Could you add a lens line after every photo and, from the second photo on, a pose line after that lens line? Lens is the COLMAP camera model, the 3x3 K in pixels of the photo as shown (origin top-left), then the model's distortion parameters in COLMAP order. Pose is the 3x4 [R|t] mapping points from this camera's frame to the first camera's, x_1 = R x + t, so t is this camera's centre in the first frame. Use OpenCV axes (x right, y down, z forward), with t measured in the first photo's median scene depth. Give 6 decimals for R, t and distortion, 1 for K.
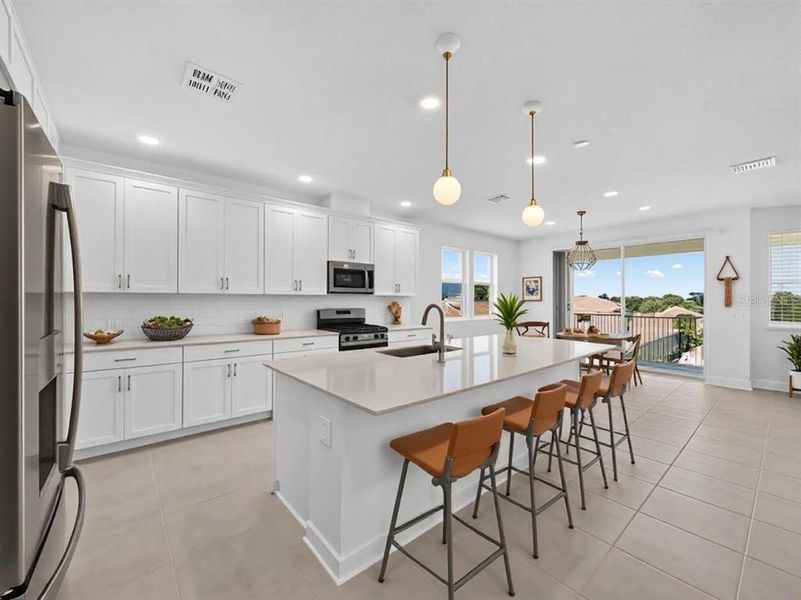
lens RADIAL K [[331.9, 0, 412.3], [0, 331.9, 295.9], [0, 0, 1]] dist [0.028192, 0.000511]
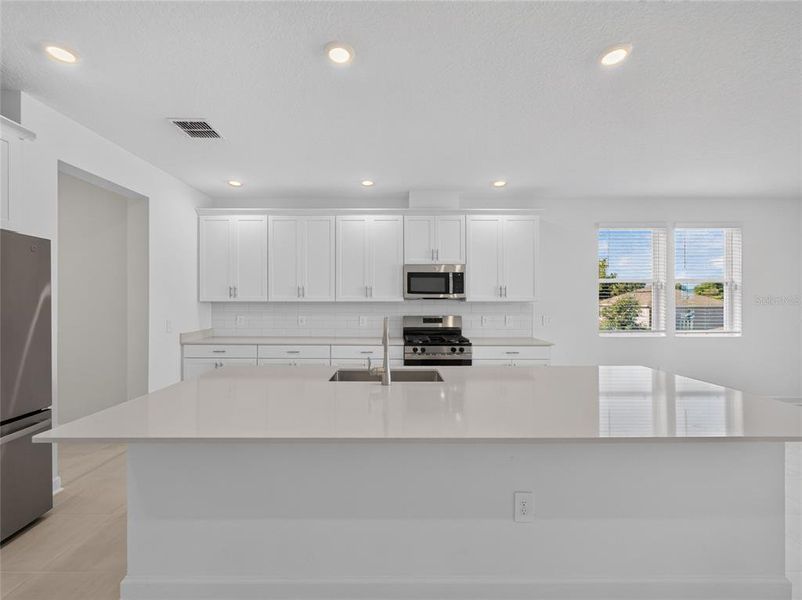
lens RADIAL K [[332.4, 0, 398.7], [0, 332.4, 304.8], [0, 0, 1]] dist [0.028192, 0.000511]
pose [[0.759754, -0.002127, -0.650208, 0.330716], [0.005956, 0.999975, 0.003687, 0.002903], [0.650184, -0.006674, 0.759748, 0.275158]]
